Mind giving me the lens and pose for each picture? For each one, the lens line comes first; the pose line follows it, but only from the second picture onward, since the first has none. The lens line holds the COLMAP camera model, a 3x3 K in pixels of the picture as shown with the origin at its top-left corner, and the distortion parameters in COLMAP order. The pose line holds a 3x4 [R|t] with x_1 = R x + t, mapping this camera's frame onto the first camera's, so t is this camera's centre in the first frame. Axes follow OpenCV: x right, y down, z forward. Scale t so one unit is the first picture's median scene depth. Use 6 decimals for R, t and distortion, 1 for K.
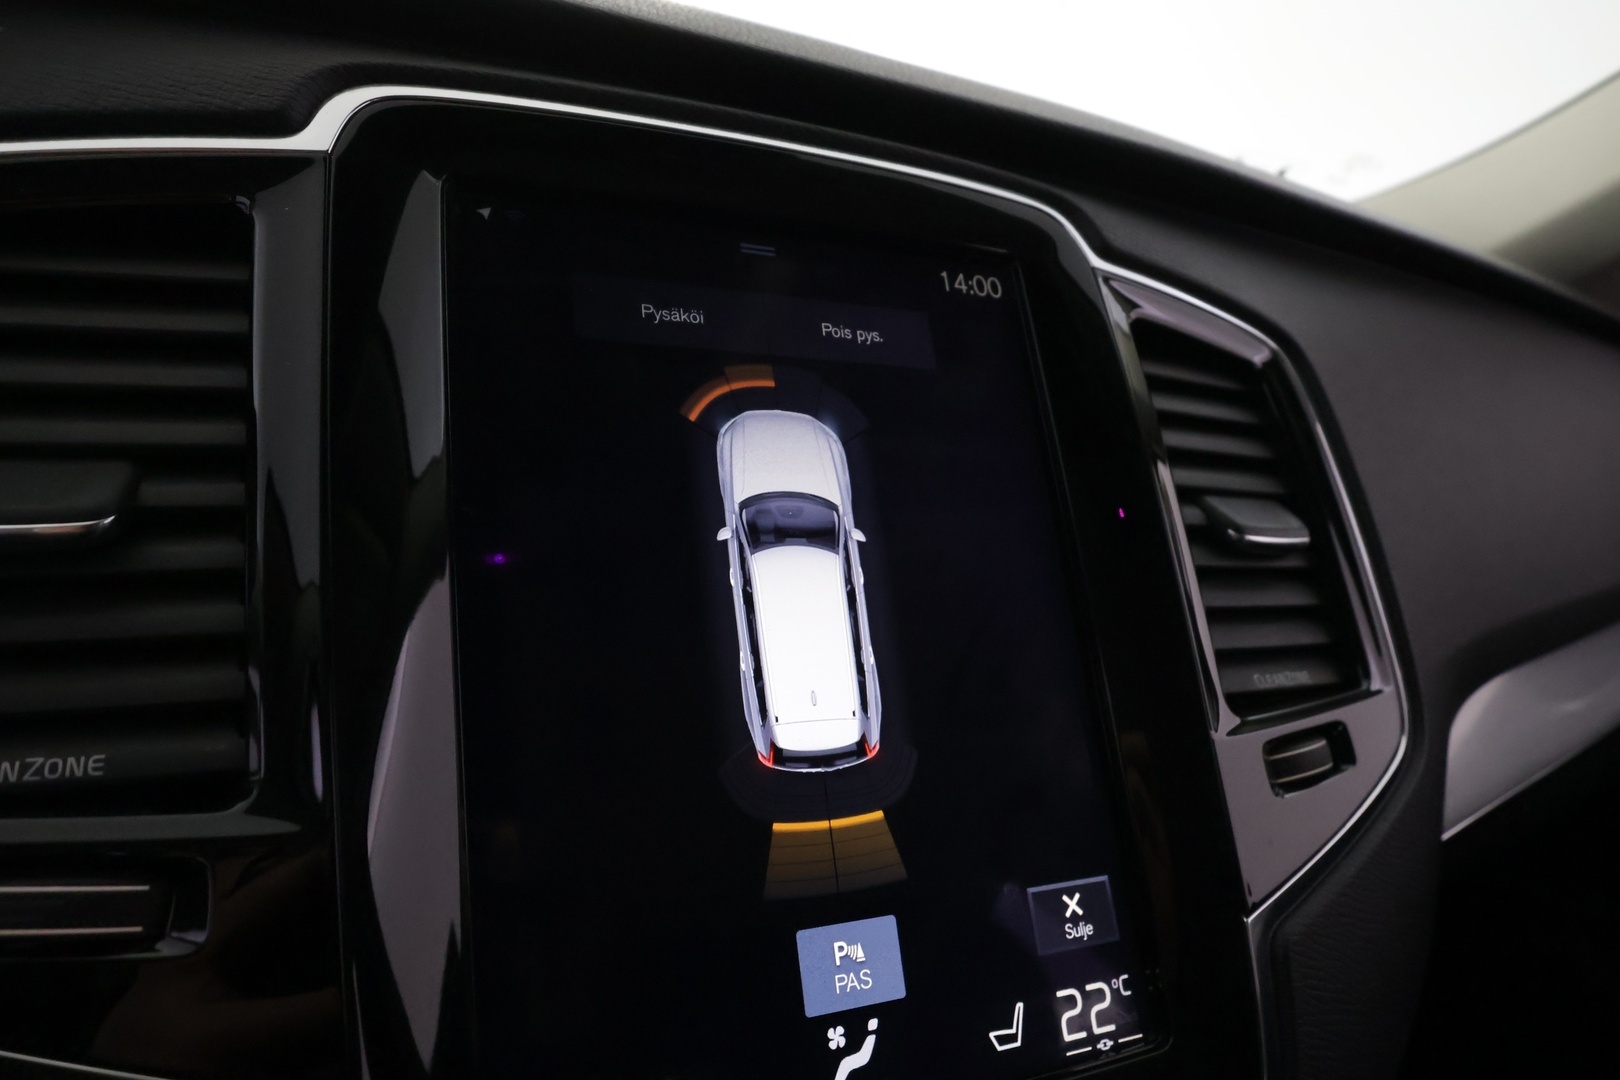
lens RADIAL K [[1054.1, 0, 811.7], [0, 1054.1, 542.8], [0, 0, 1]] dist [0.008873, -0.004690]
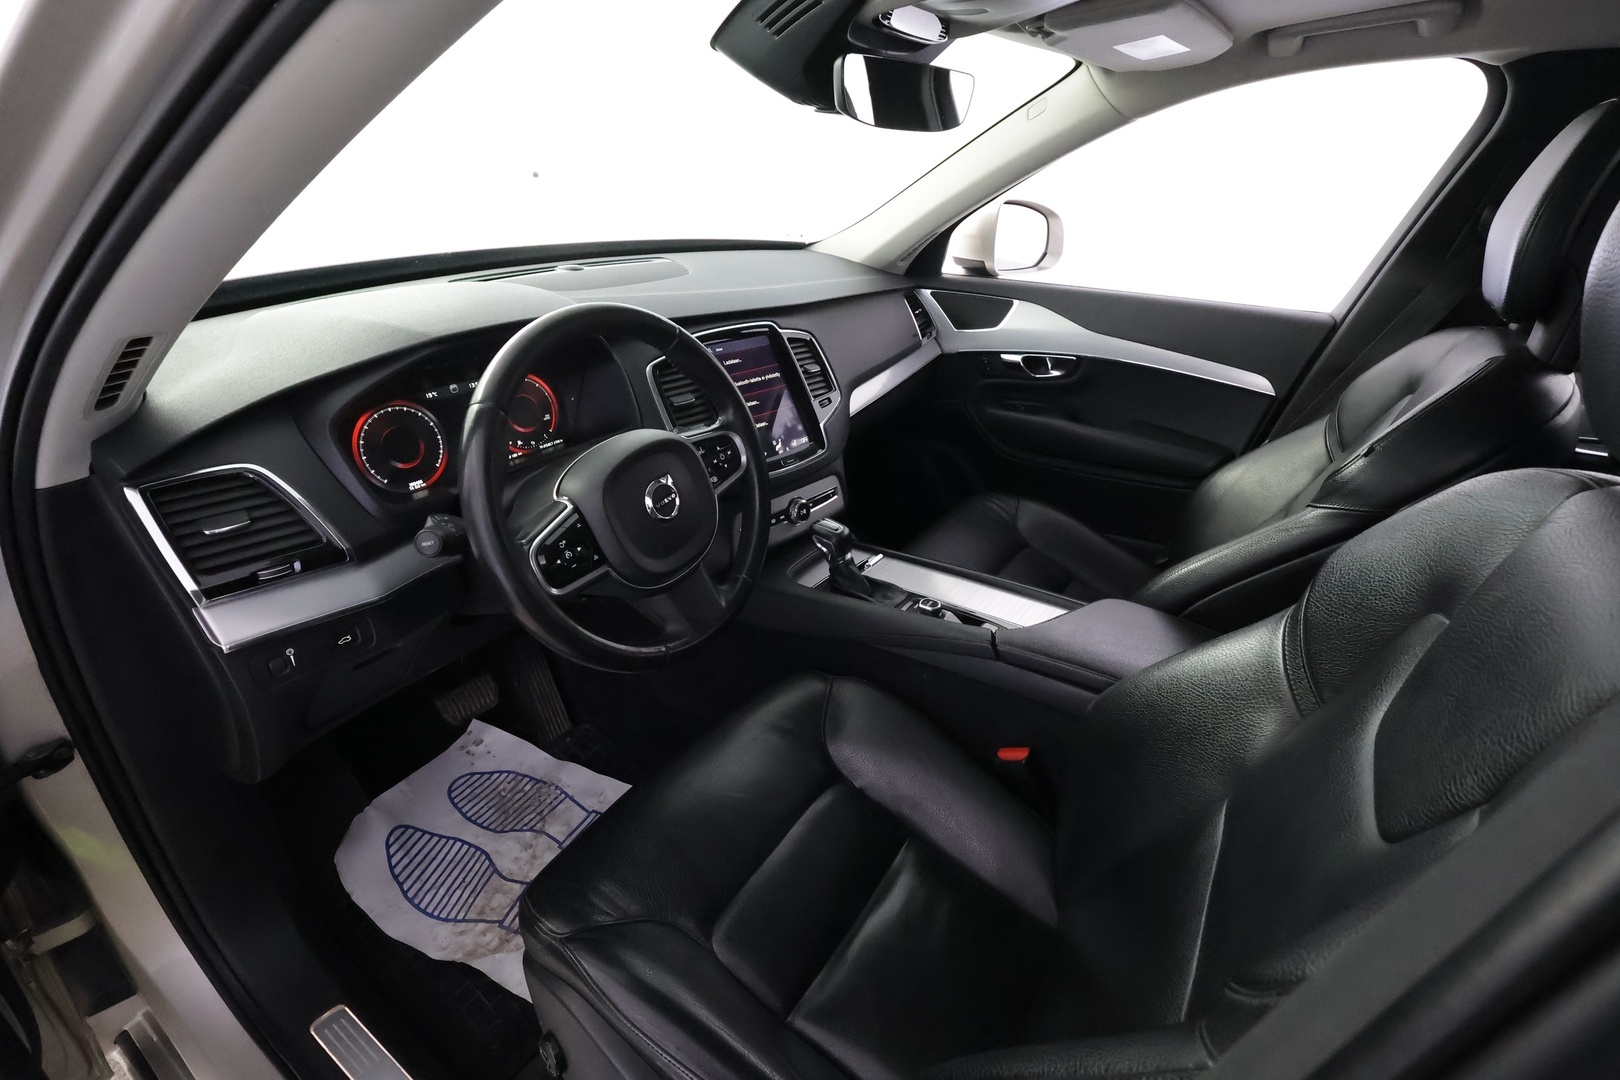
lens RADIAL K [[759.7, 0, 799.0], [0, 759.7, 547.6], [0, 0, 1]] dist [-0.002968, 0.003655]
pose [[0.918311, -0.275080, 0.284667, -1.267888], [0.200976, 0.943517, 0.263408, -0.226000], [-0.341047, -0.184679, 0.921727, -3.443180]]
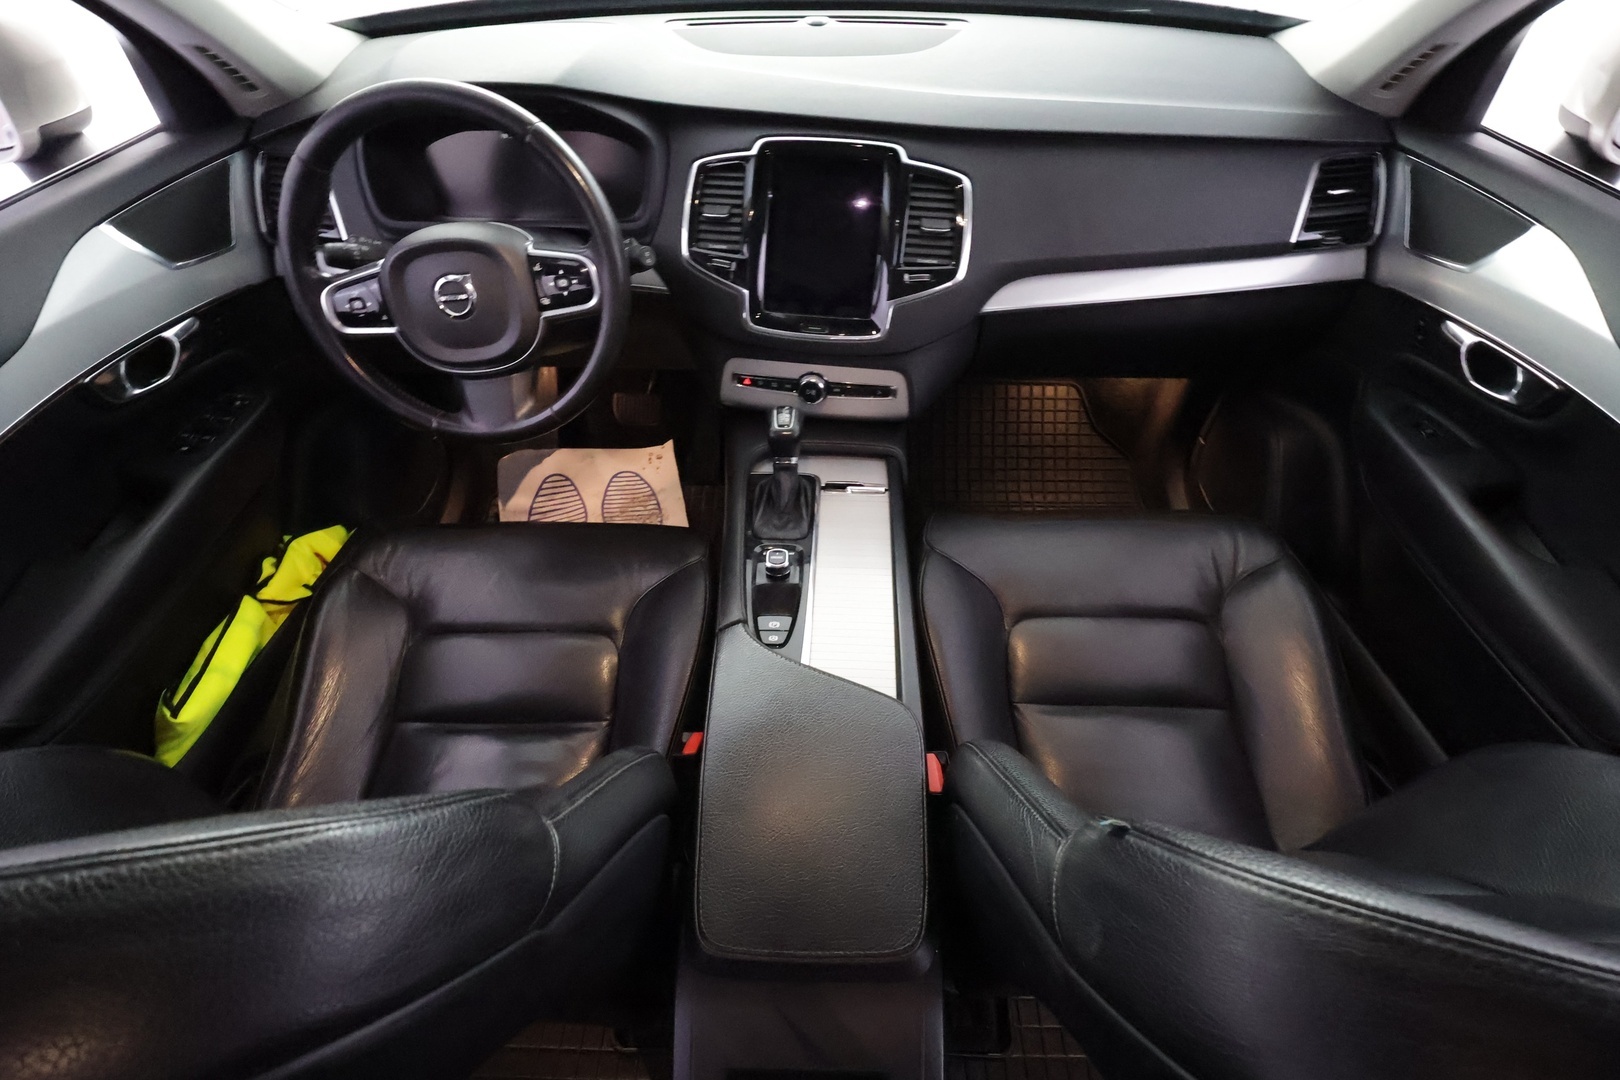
lens RADIAL K [[783.7, 0, 816.5], [0, 783.7, 545.5], [0, 0, 1]] dist [0.007180, 0.001538]
pose [[0.825904, 0.283441, -0.487385, 2.159783], [-0.037713, 0.890284, 0.453842, -0.319326], [0.562548, -0.356449, 0.745978, -2.434407]]
